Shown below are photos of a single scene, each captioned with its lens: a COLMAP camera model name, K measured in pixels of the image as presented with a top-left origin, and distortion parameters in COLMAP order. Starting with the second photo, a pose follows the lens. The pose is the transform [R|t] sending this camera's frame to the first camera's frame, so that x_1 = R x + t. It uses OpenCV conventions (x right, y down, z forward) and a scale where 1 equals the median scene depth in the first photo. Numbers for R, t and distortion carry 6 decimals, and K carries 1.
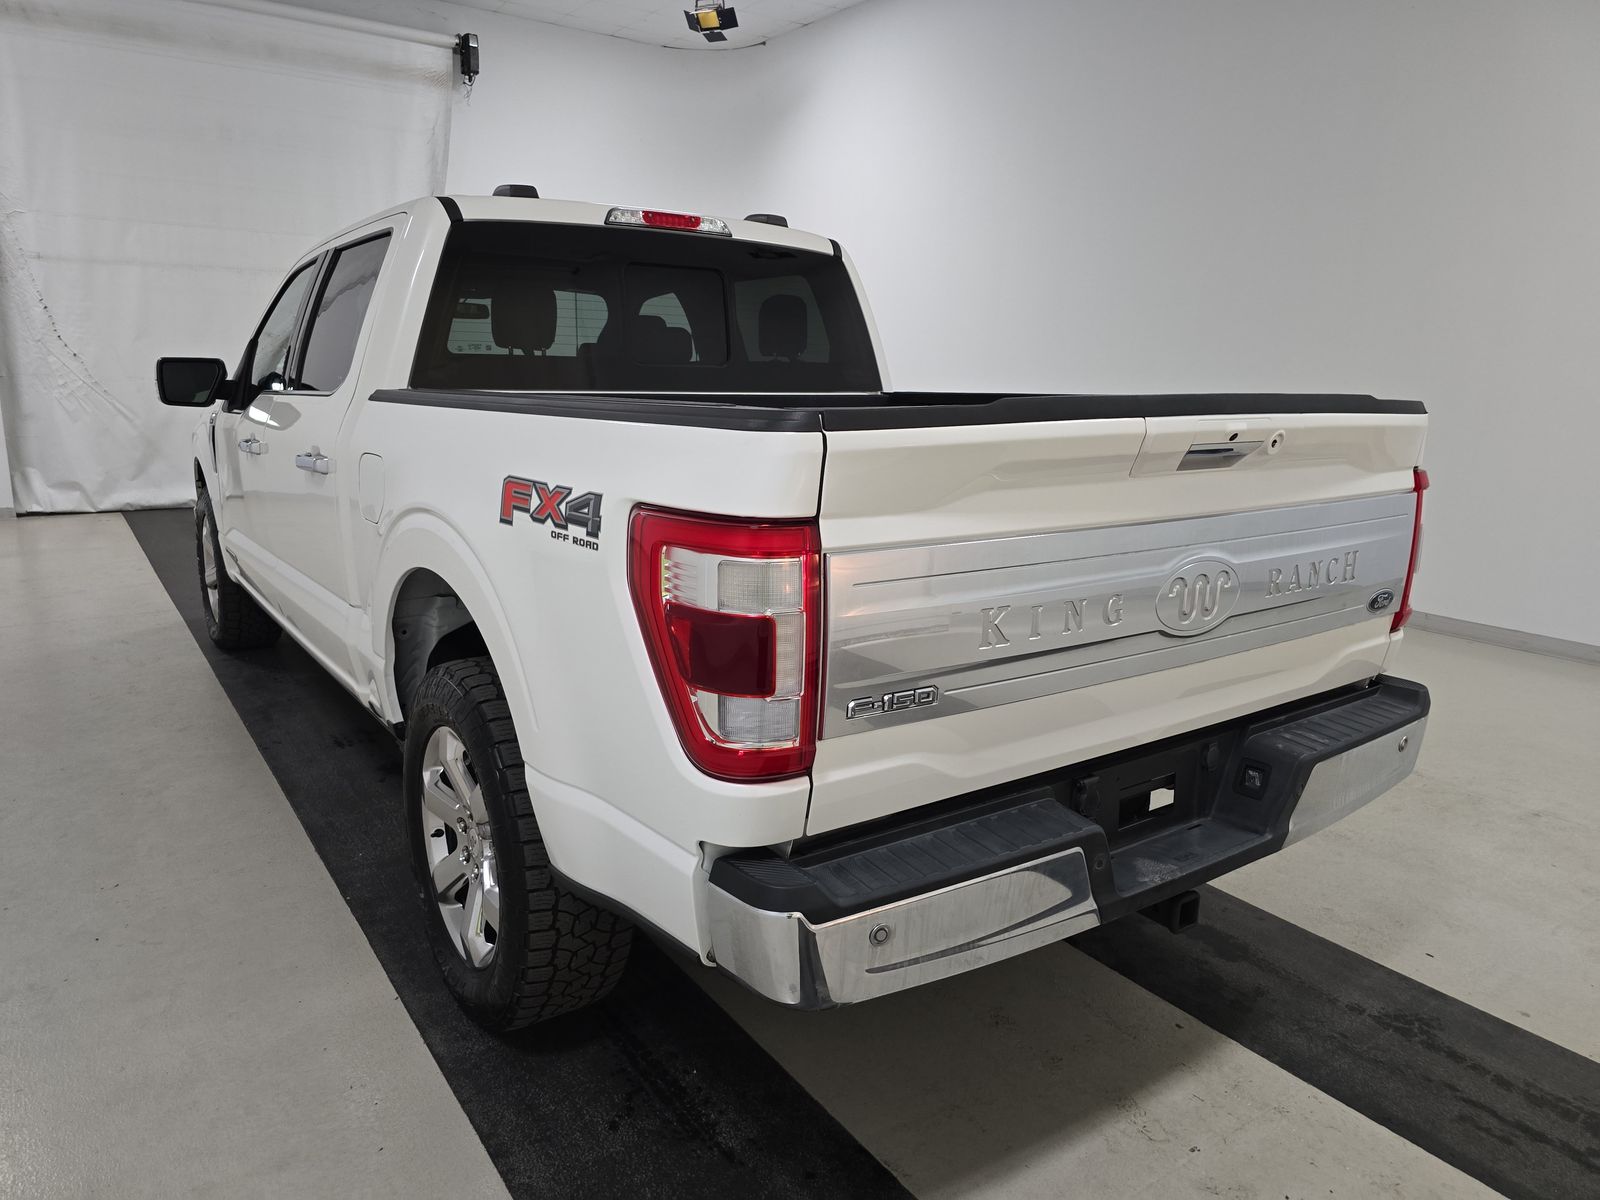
lens RADIAL K [[1074.3, 0, 799.5], [0, 1074.3, 591.2], [0, 0, 1]] dist [0.059450, -0.056603]
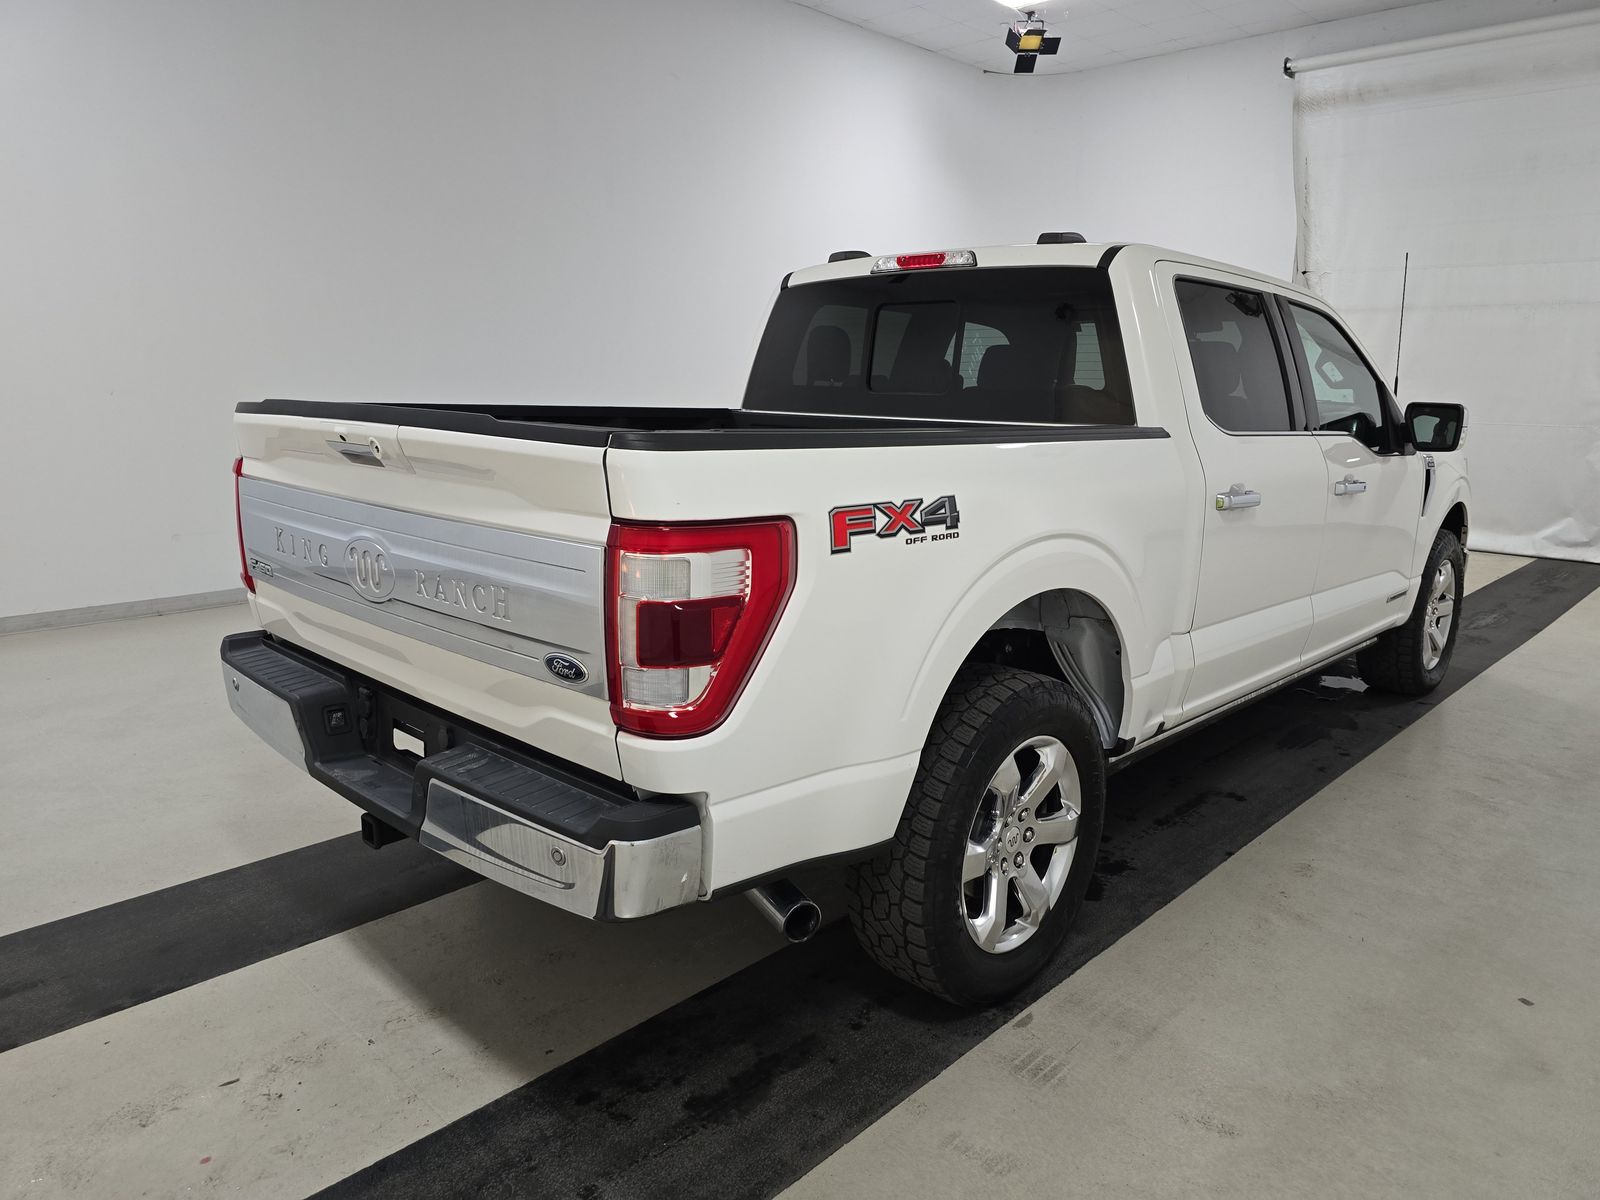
lens RADIAL K [[1074.3, 0, 799.5], [0, 1074.3, 591.2], [0, 0, 1]] dist [0.059450, -0.056603]
pose [[0.188188, 0.174125, -0.966574, 1.119493], [-0.213157, 0.967941, 0.132870, -0.161416], [0.958723, 0.181027, 0.219270, 0.816352]]
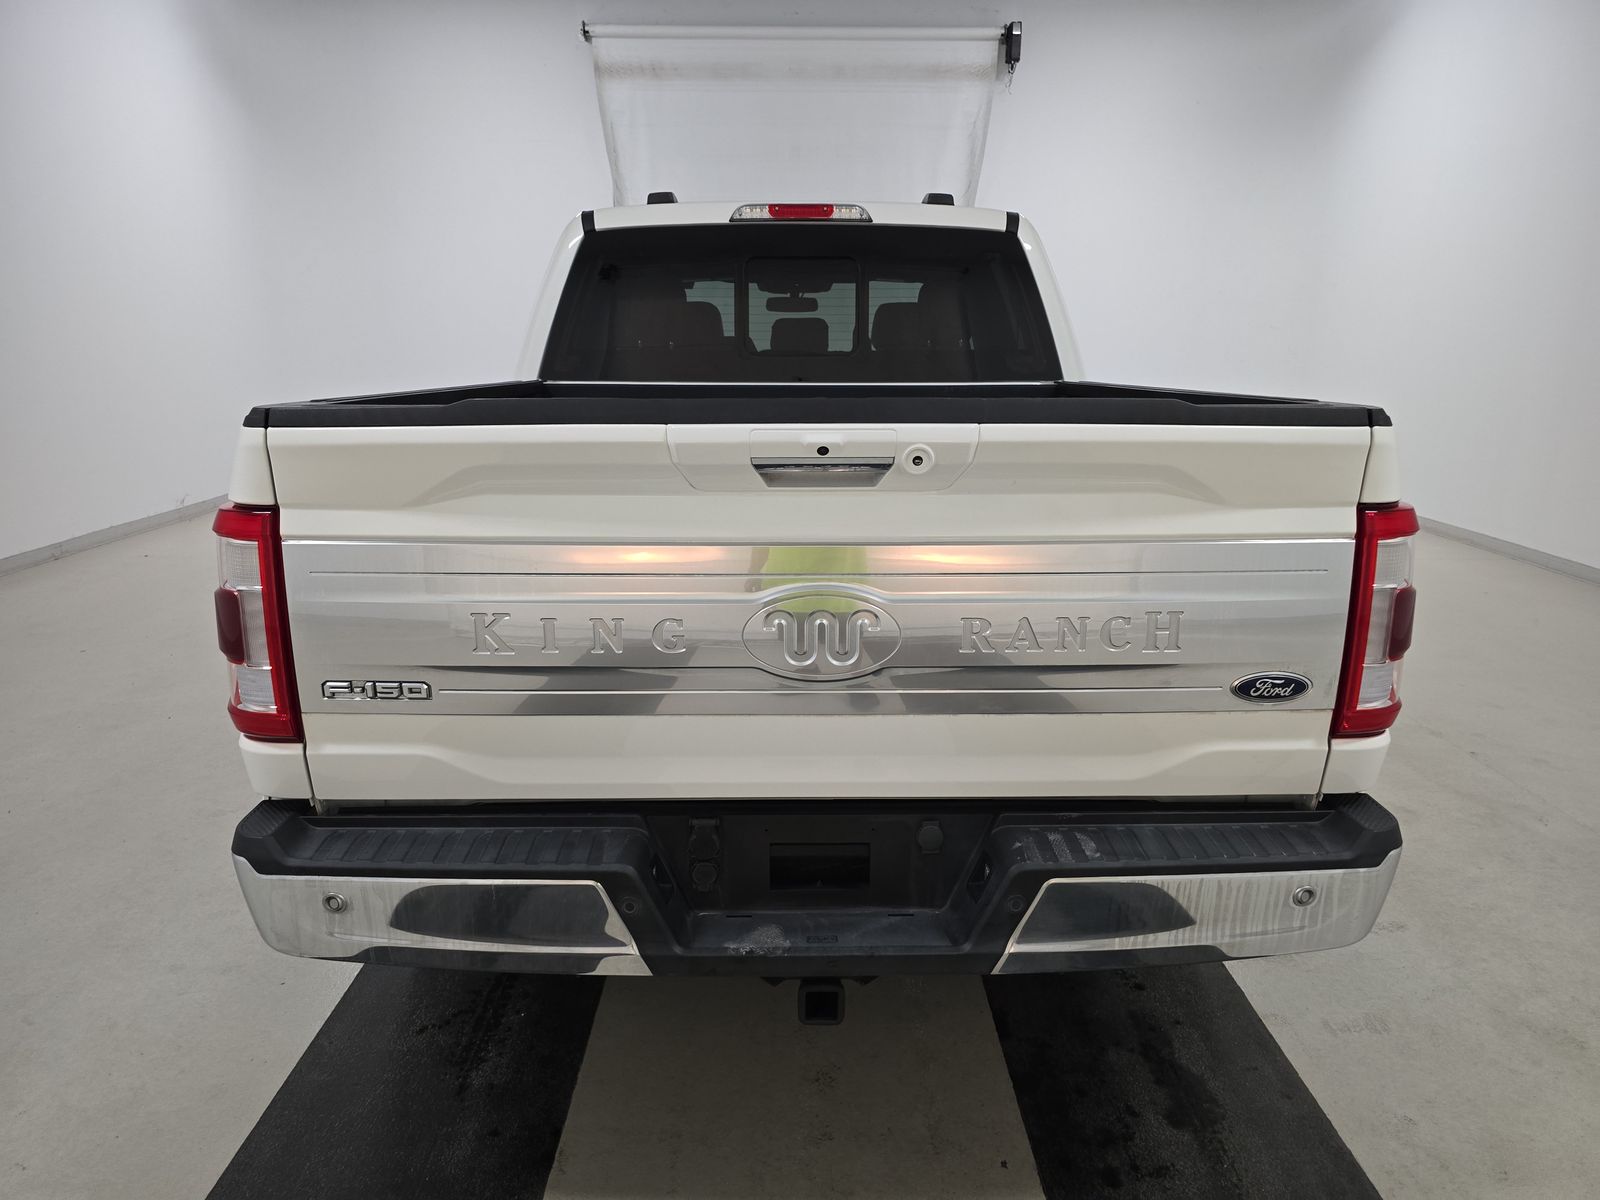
lens RADIAL K [[1074.3, 0, 799.5], [0, 1074.3, 591.2], [0, 0, 1]] dist [0.059450, -0.056603]
pose [[0.823234, 0.112133, -0.556517, 0.555679], [-0.102536, 0.993546, 0.048513, -0.047305], [0.558365, 0.017126, 0.829418, 0.198594]]
